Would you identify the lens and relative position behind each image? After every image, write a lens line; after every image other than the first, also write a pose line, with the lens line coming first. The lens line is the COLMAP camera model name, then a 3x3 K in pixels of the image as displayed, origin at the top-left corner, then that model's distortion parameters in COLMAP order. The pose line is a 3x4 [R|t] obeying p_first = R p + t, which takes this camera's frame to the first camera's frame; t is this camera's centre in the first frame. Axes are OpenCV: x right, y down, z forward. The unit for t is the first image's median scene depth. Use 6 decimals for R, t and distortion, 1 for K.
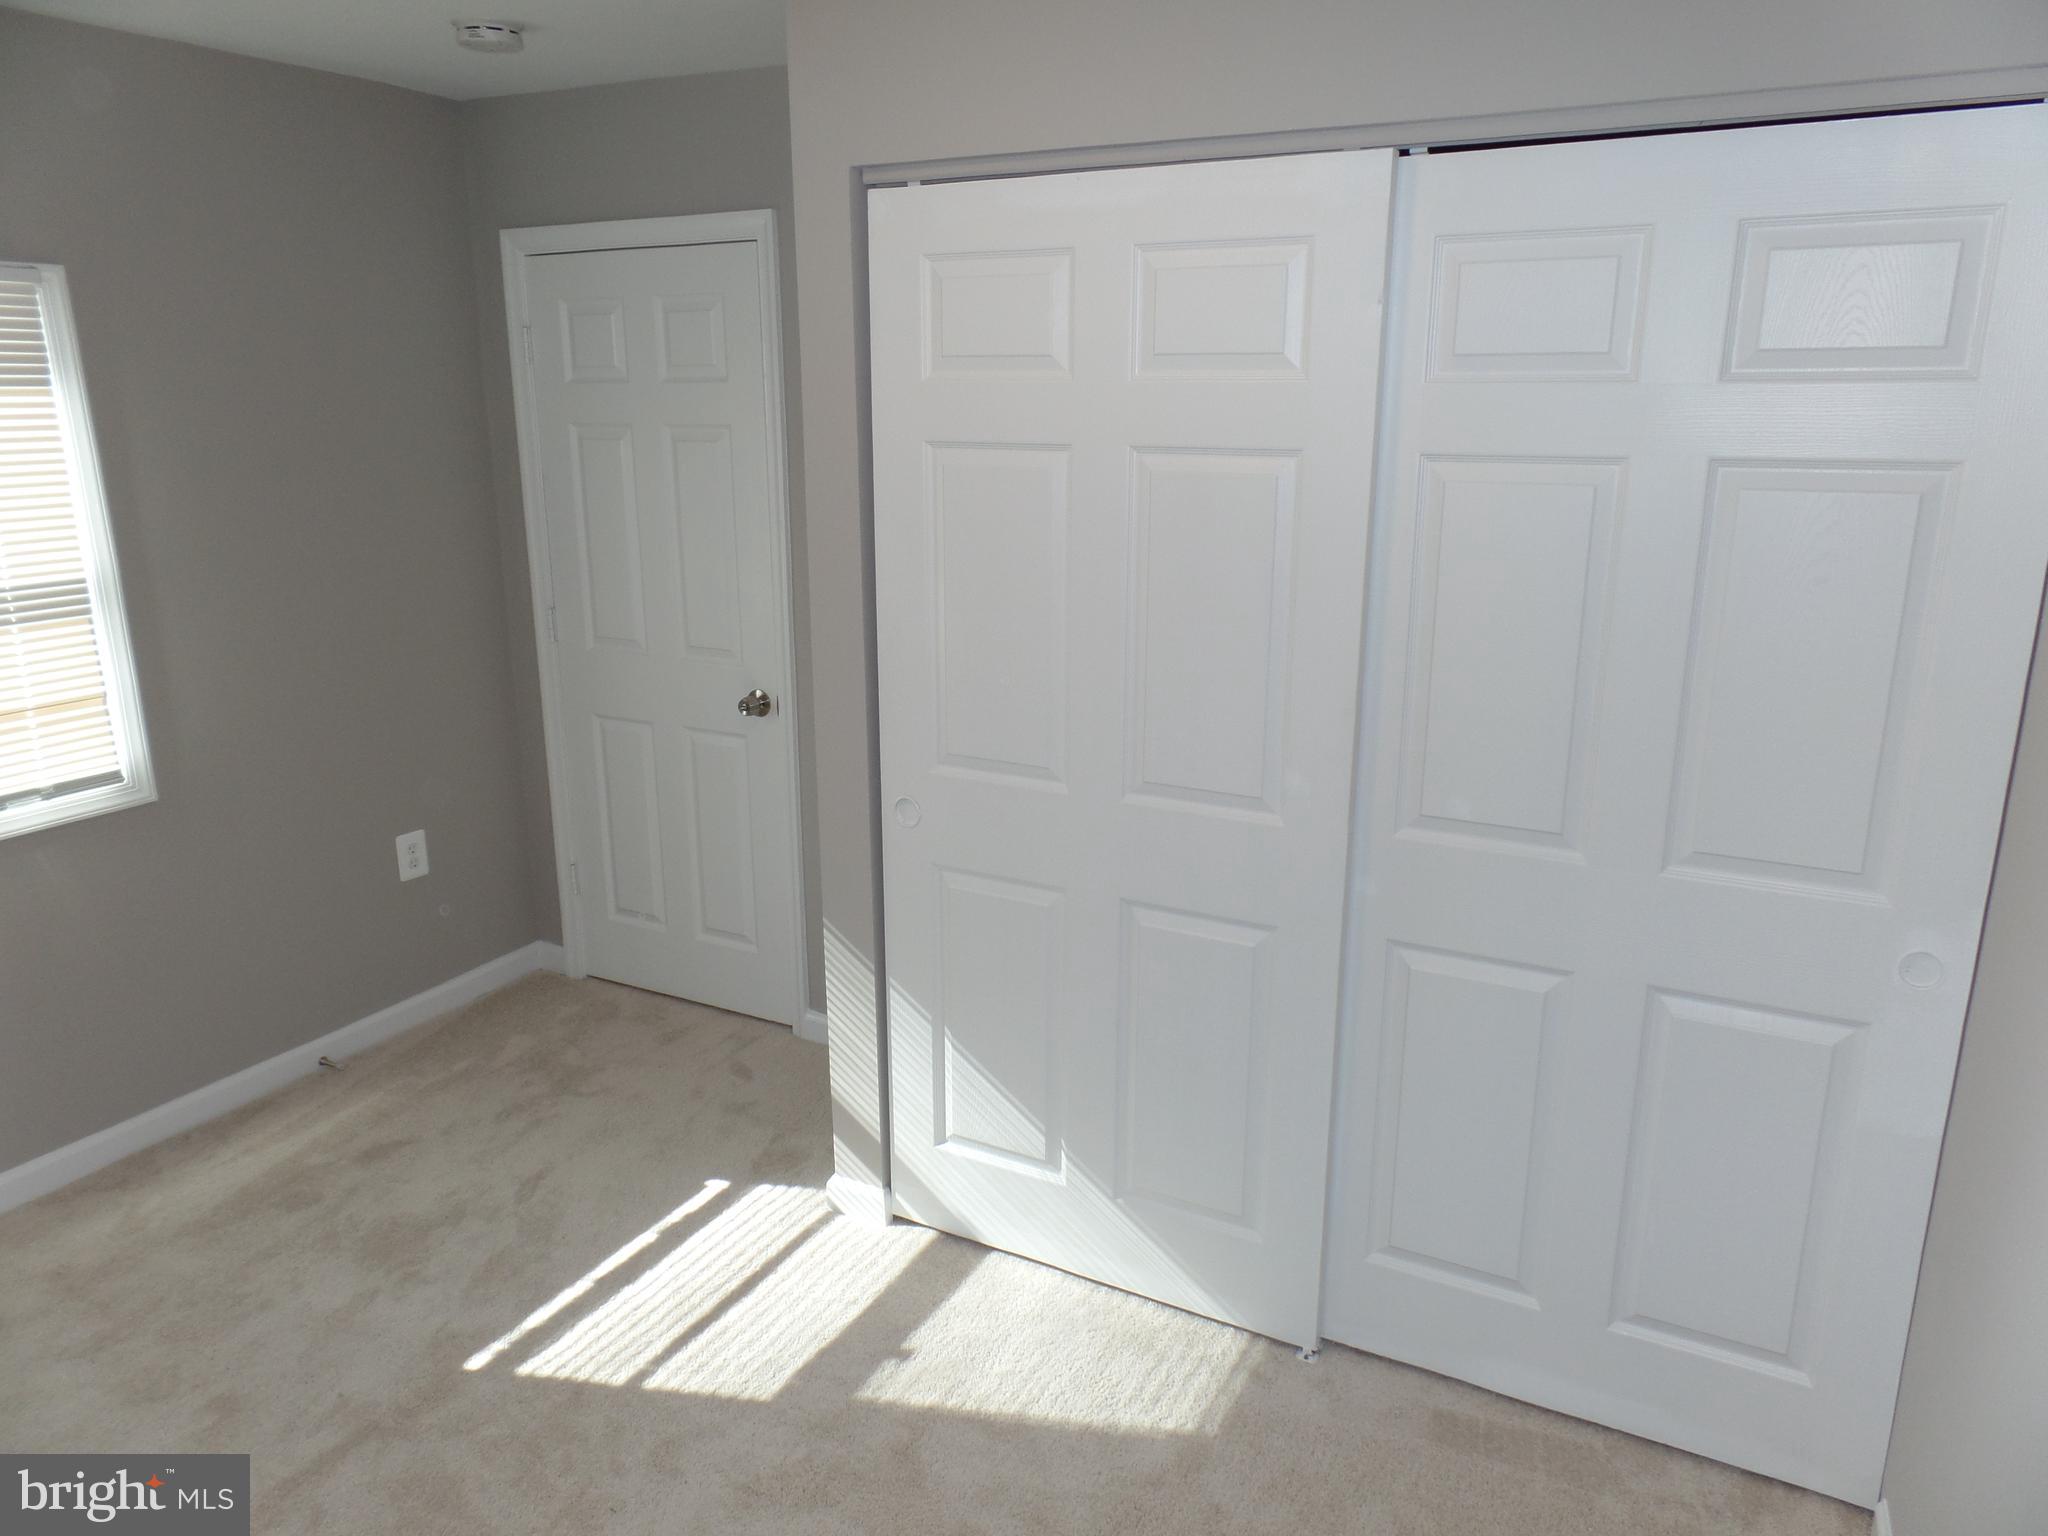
lens RADIAL K [[1398.9, 0, 1030.7], [0, 1398.9, 770.4], [0, 0, 1]] dist [0.005012, 0.002011]
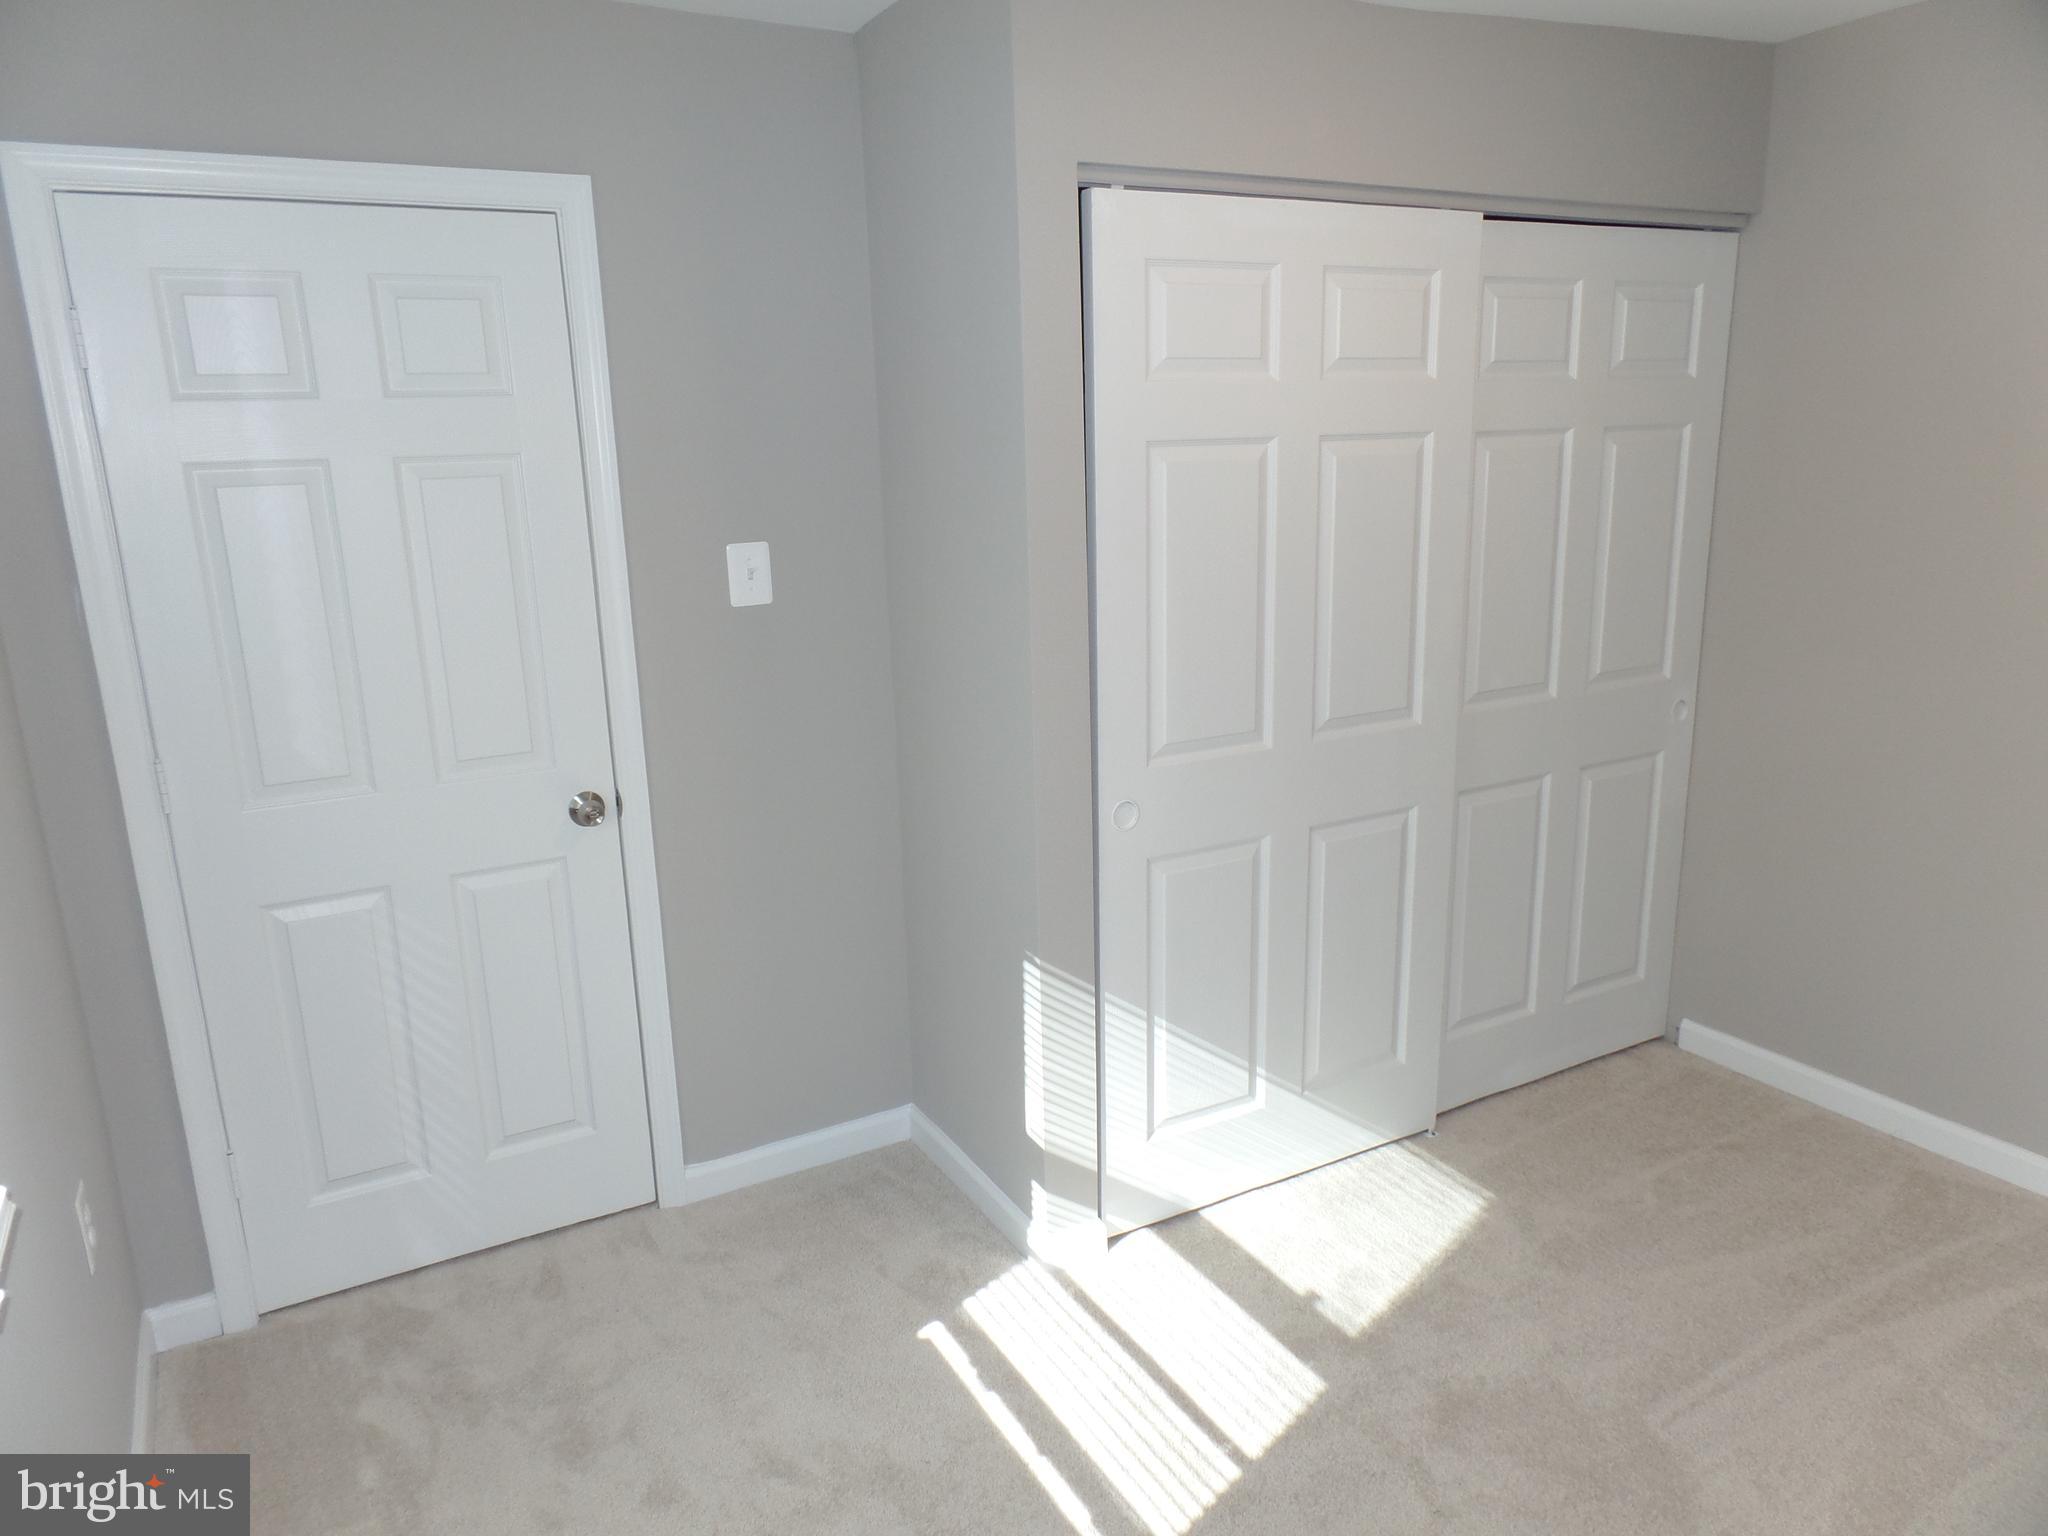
lens RADIAL K [[1388.9, 0, 1023.5], [0, 1388.9, 759.8], [0, 0, 1]] dist [-0.003418, -0.001388]
pose [[0.549666, -0.211915, 0.808059, -0.884676], [0.244509, 0.965741, 0.086945, -0.106597], [-0.798801, 0.149787, 0.582650, 0.461306]]
